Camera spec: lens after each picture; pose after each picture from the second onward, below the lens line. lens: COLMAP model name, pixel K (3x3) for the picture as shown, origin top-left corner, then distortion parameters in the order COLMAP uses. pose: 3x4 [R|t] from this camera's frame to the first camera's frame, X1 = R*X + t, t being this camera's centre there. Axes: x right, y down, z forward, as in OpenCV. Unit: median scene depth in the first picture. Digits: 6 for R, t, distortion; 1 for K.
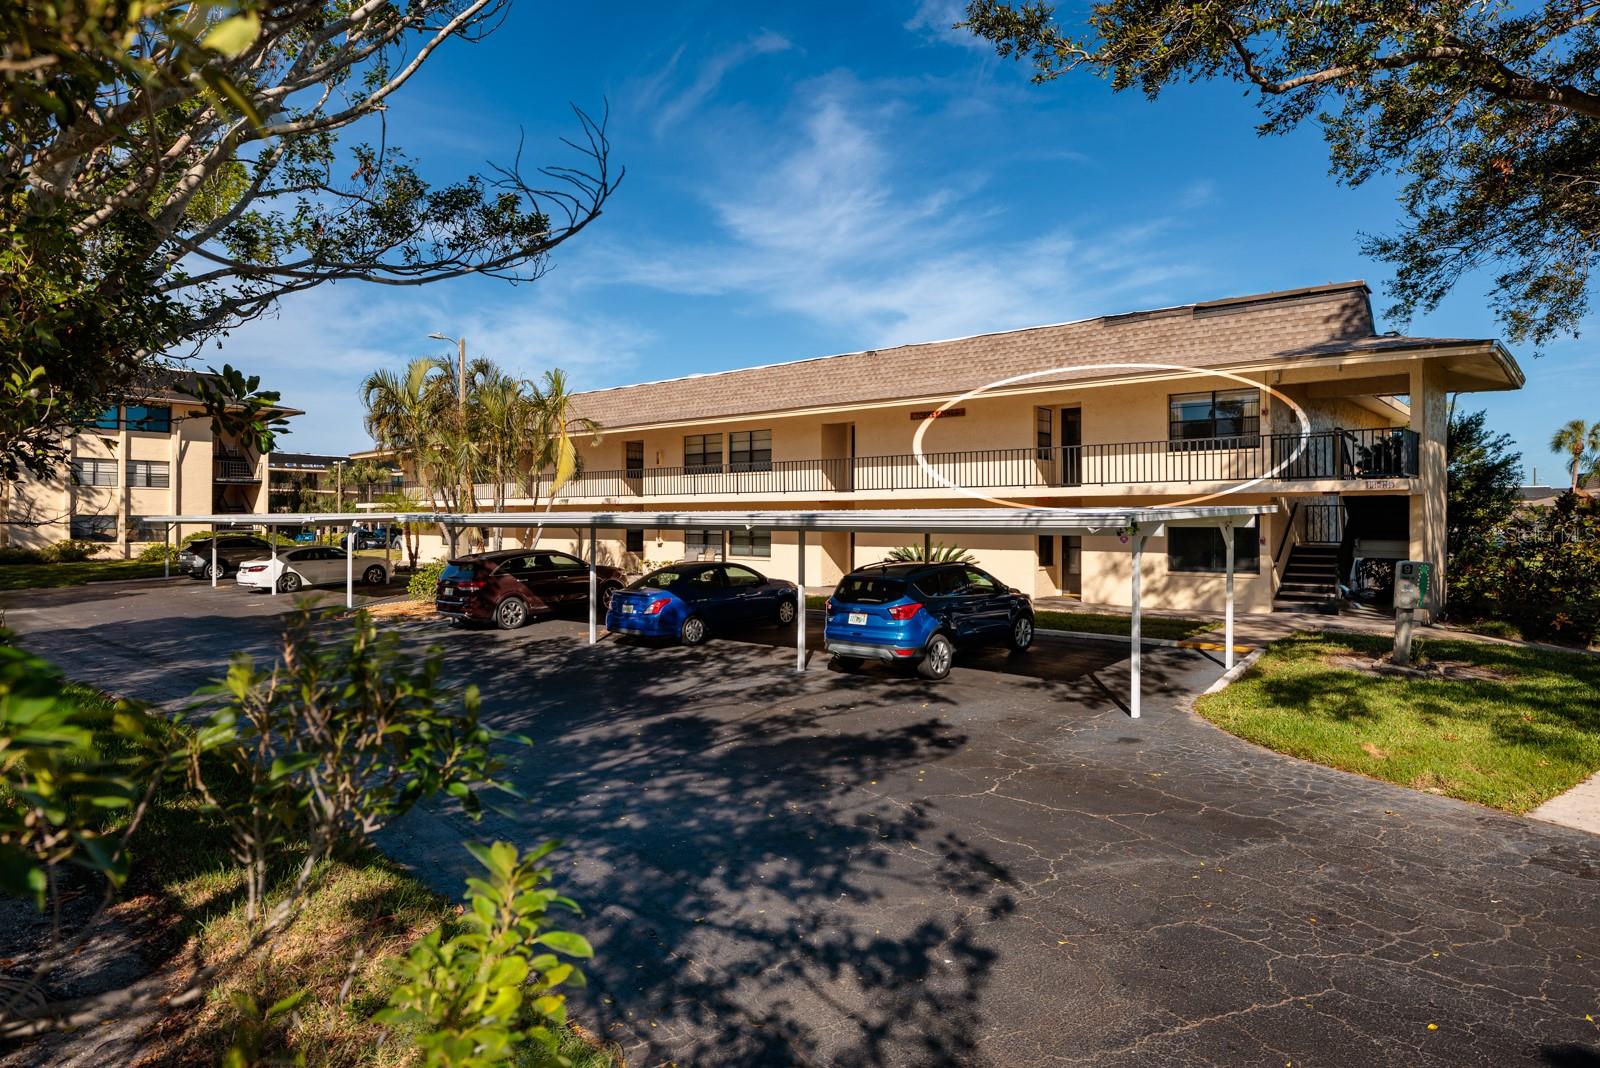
lens RADIAL K [[914.5, 0, 800.2], [0, 914.5, 533.1], [0, 0, 1]] dist [-0.003390, -0.000267]
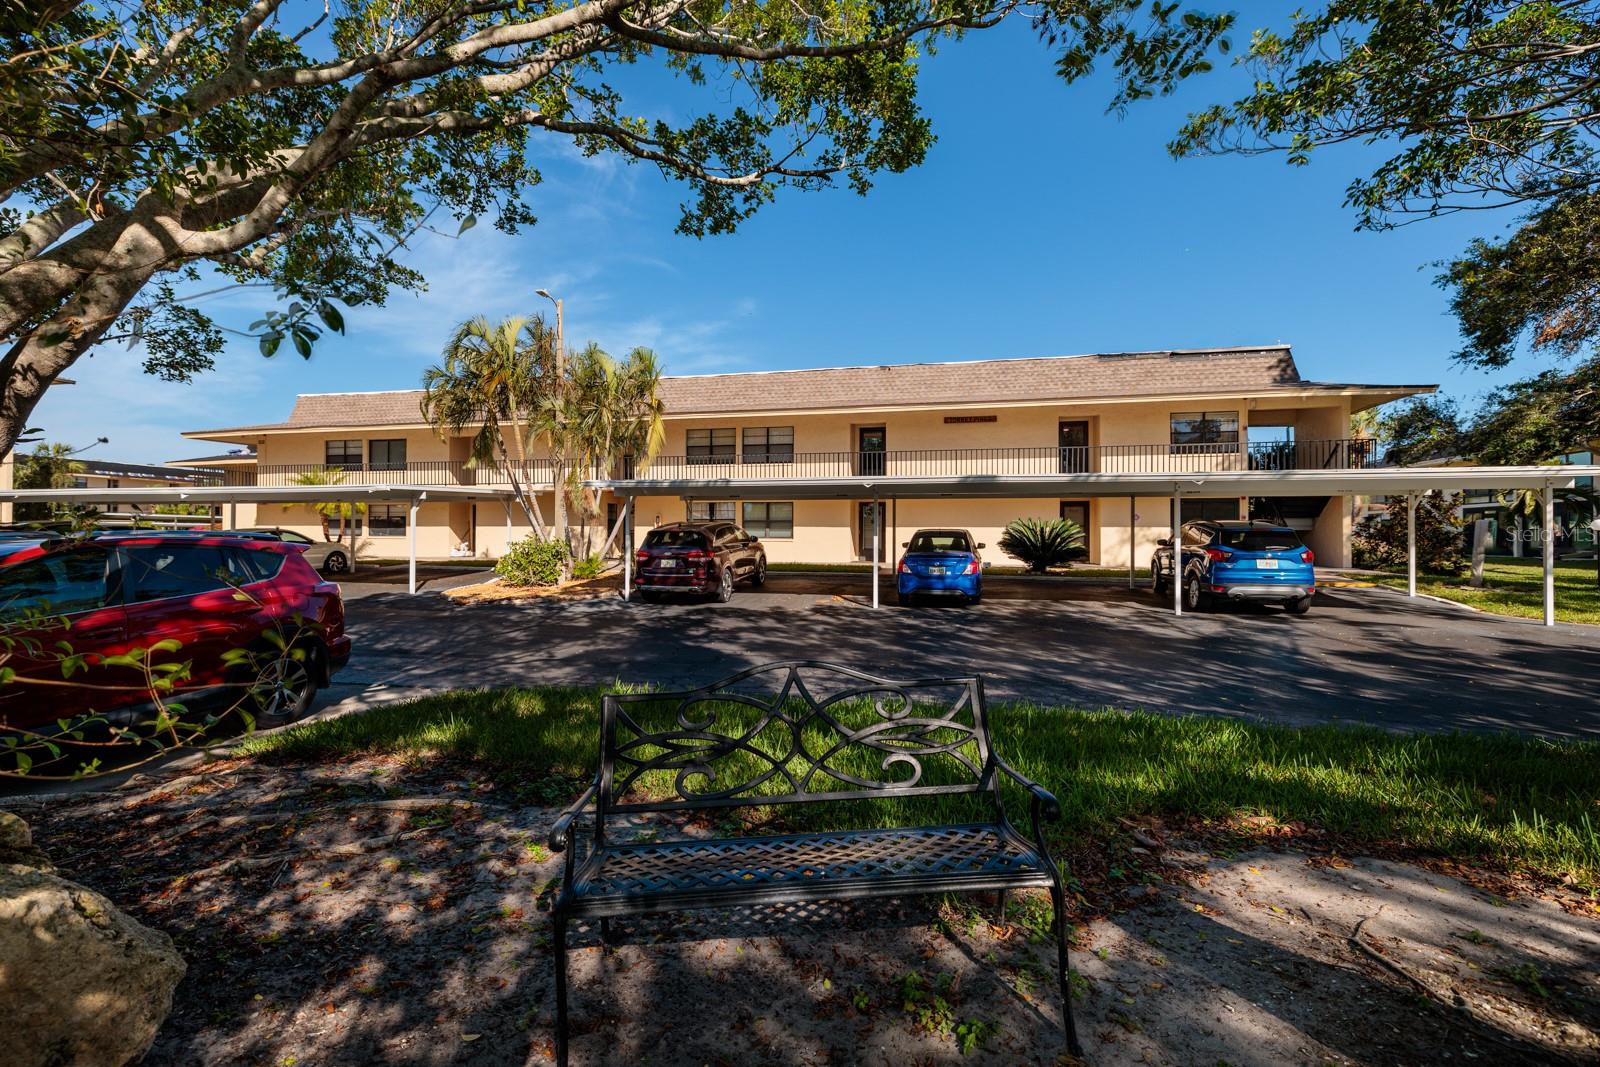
lens RADIAL K [[691.4, 0, 807.5], [0, 691.4, 533.7], [0, 0, 1]] dist [0.002505, 0.000798]
pose [[0.894458, 0.001619, 0.447150, -0.557478], [0.002921, 0.999951, -0.009464, 0.040357], [-0.447143, 0.009772, 0.894409, 0.308166]]
